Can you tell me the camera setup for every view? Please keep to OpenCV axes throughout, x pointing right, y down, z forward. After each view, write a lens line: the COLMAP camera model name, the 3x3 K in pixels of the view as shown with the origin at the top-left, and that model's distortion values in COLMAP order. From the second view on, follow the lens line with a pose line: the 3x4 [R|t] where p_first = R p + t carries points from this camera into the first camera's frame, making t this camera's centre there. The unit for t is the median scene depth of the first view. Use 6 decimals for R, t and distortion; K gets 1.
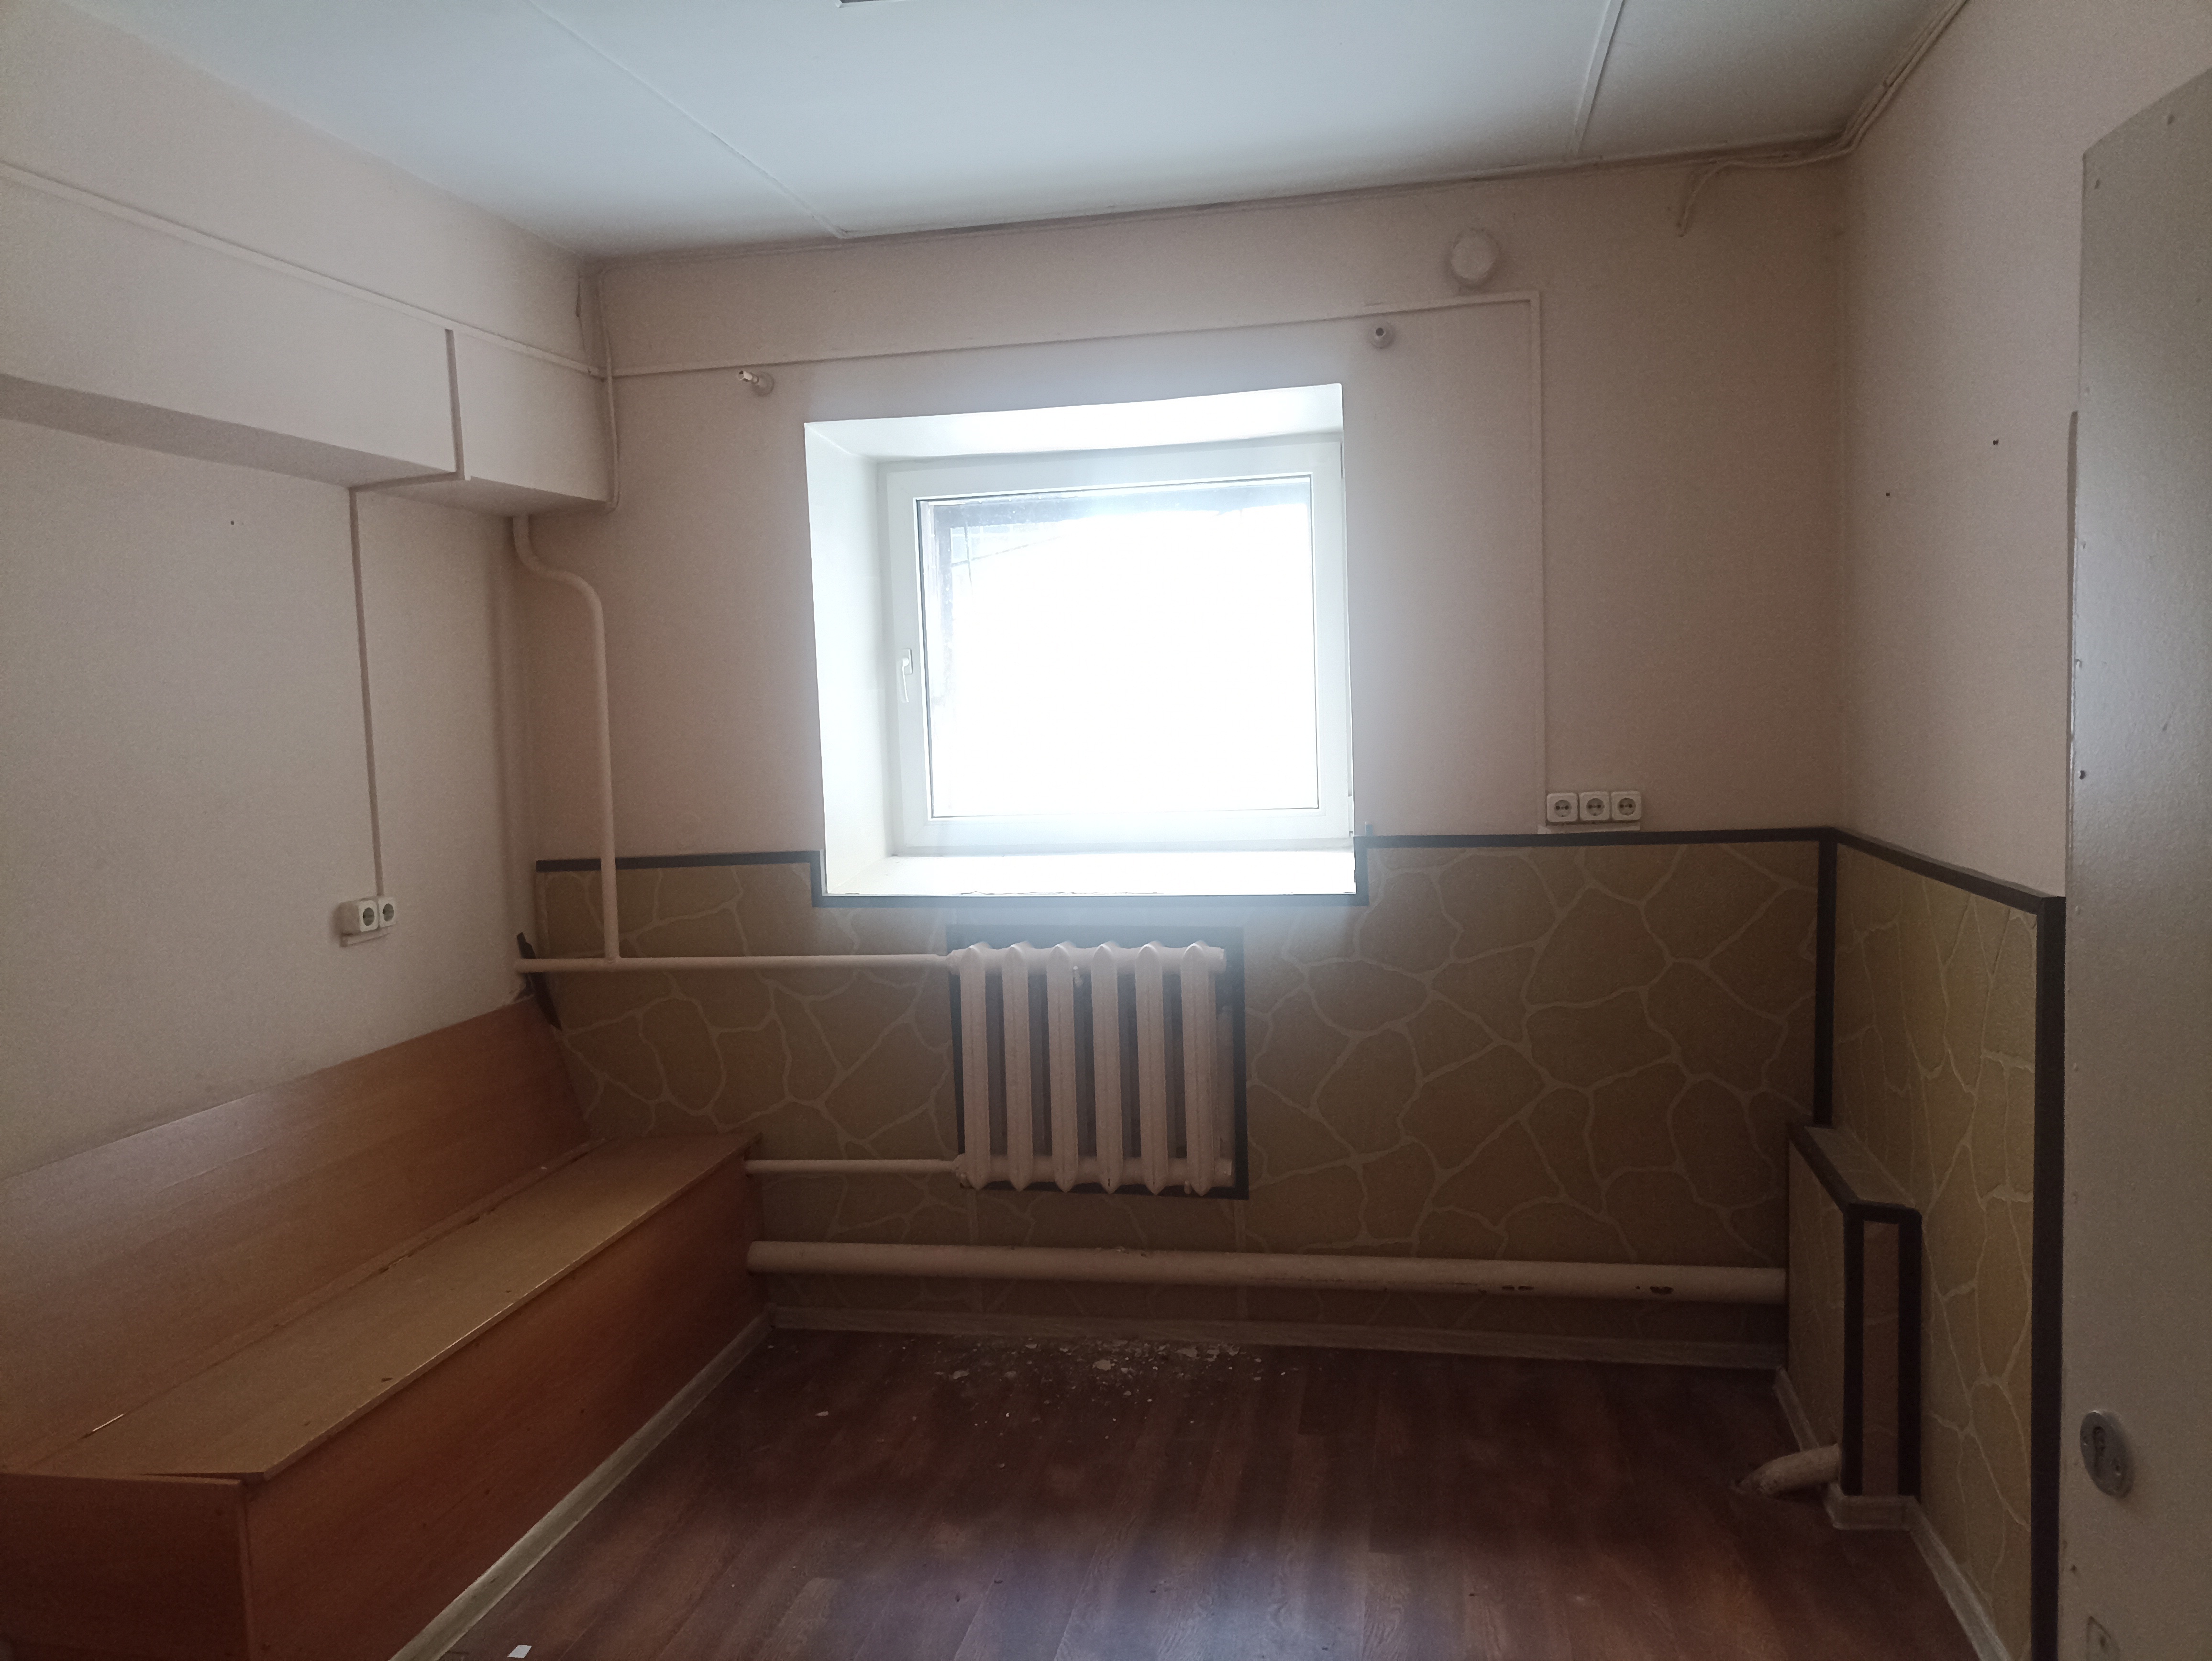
lens RADIAL K [[1654.3, 0, 1118.6], [0, 1654.3, 837.1], [0, 0, 1]] dist [0.015115, 0.002655]
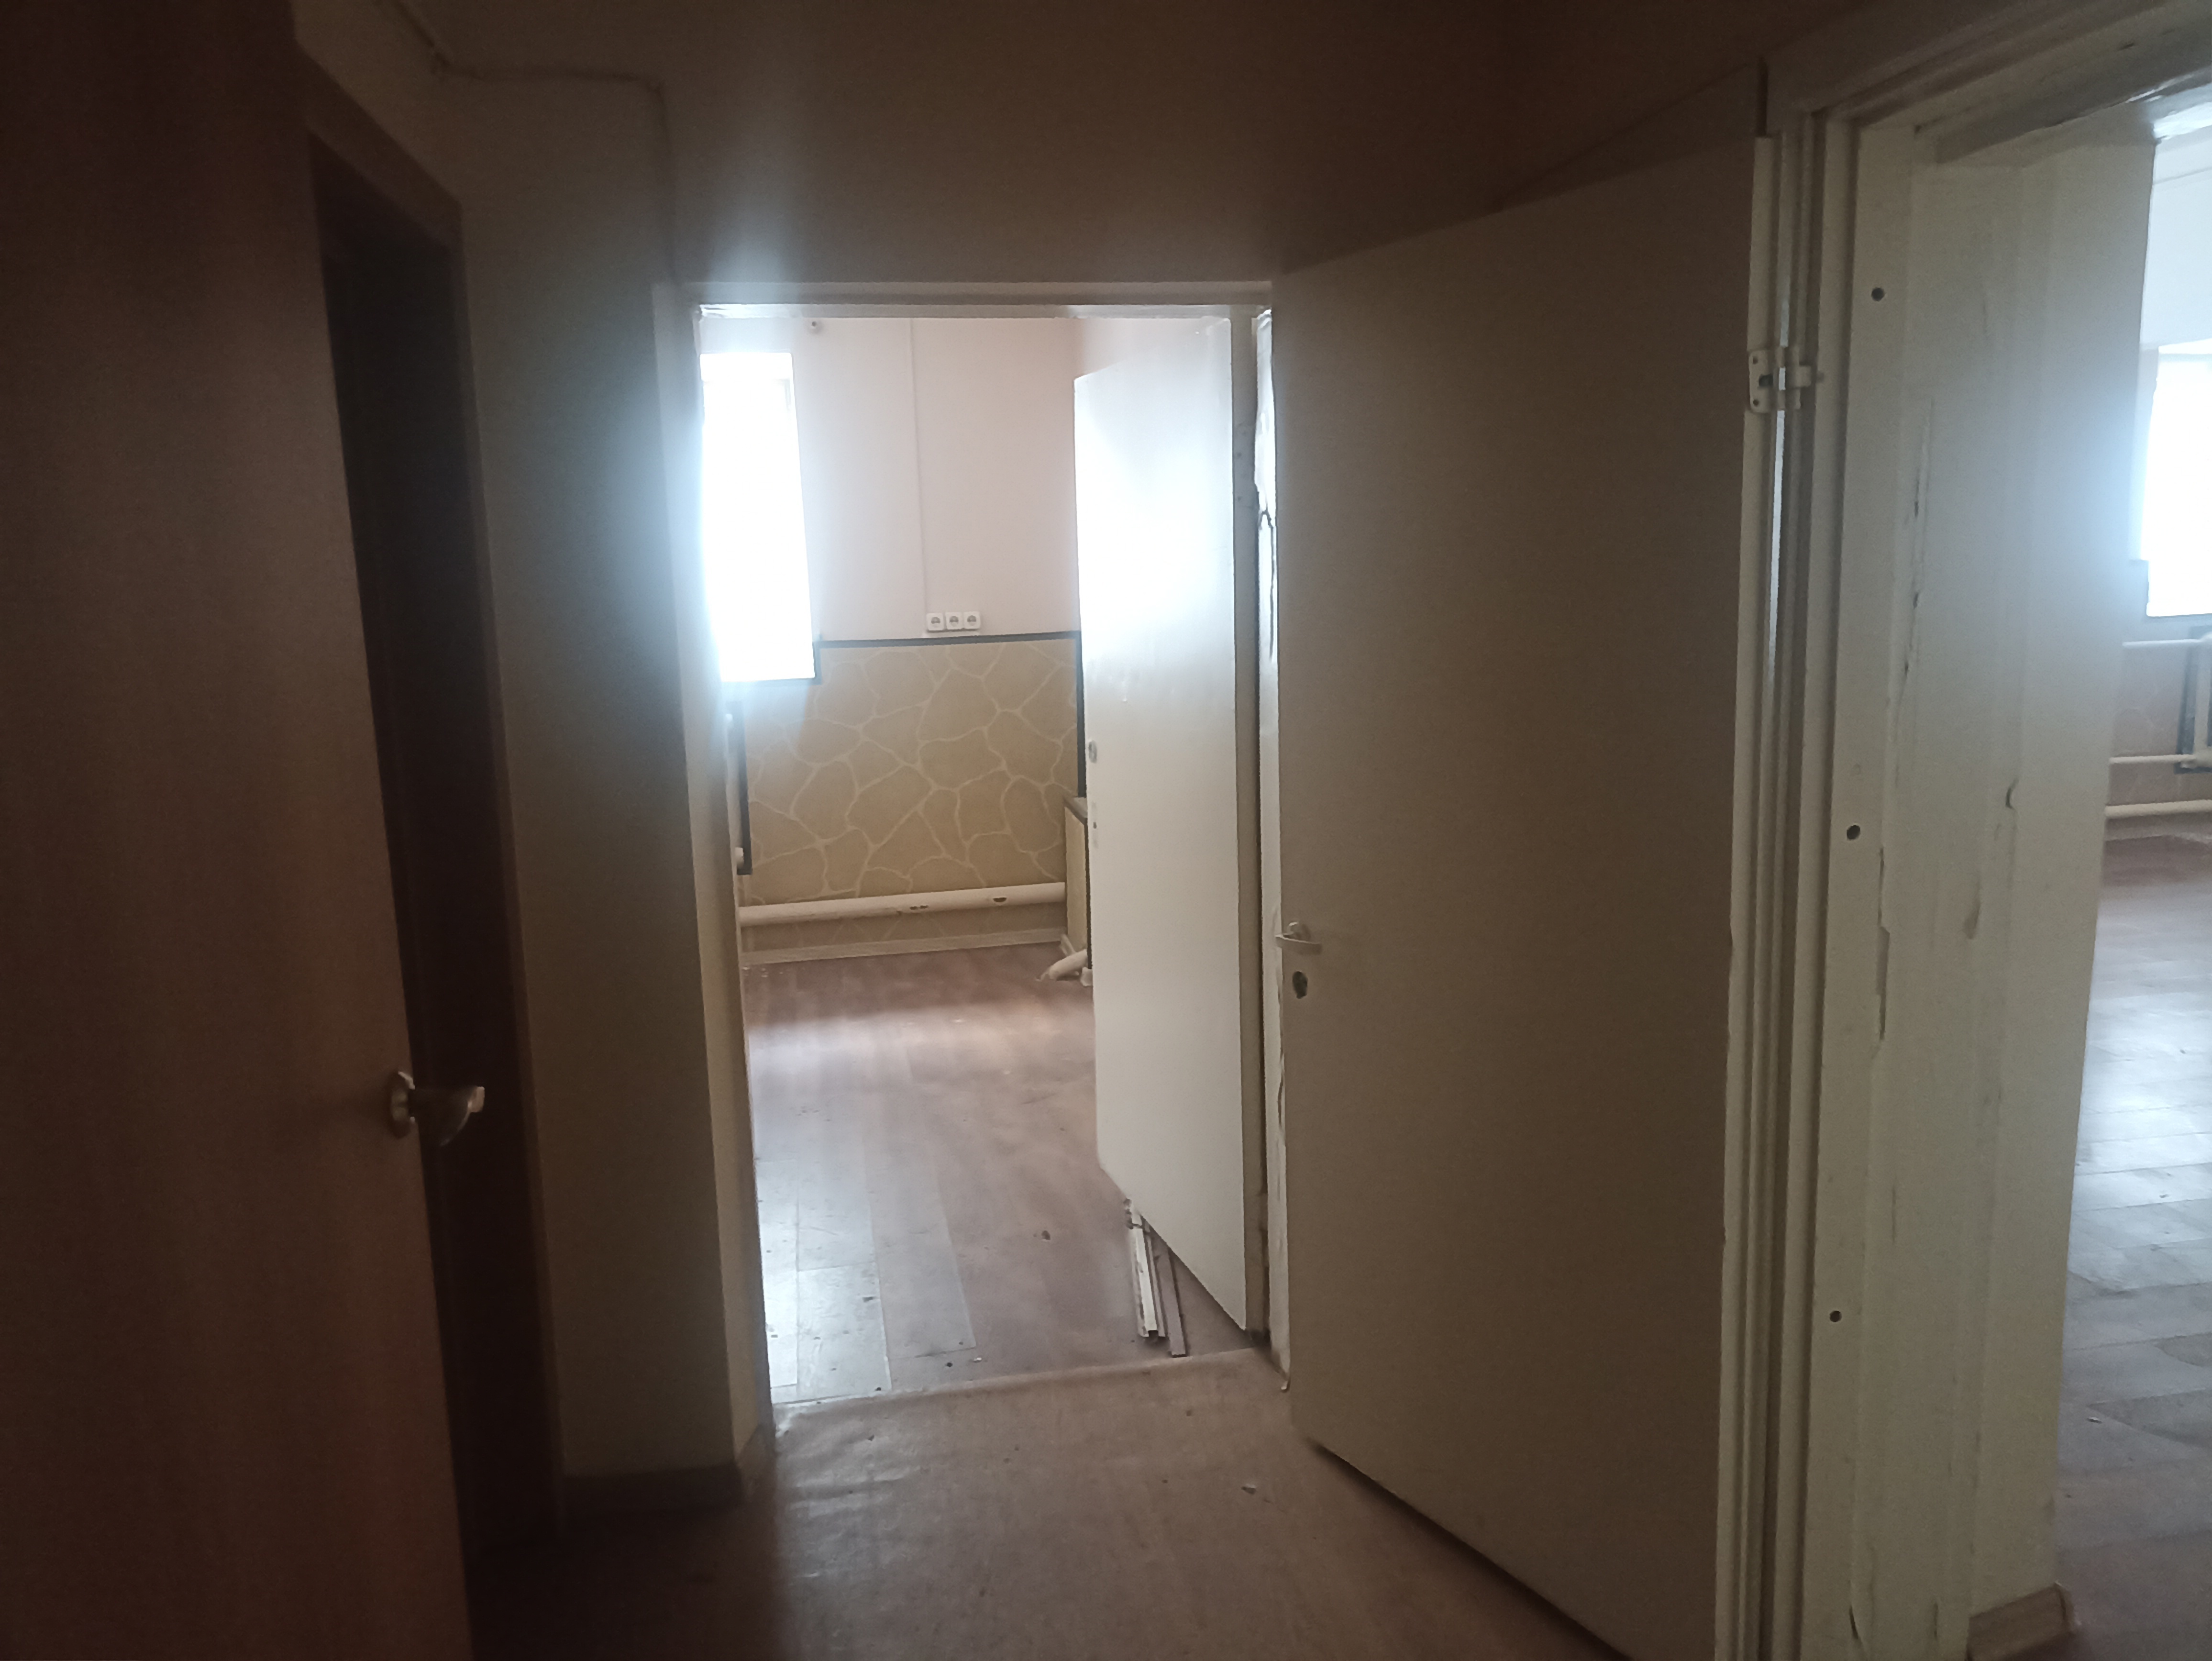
lens RADIAL K [[1654.3, 0, 1112.2], [0, 1654.3, 821.6], [0, 0, 1]] dist [0.015115, 0.002655]
pose [[0.931970, -0.054904, 0.358355, -0.181341], [0.024959, 0.995837, 0.087663, 0.041715], [-0.361676, -0.072755, 0.929461, -0.652951]]
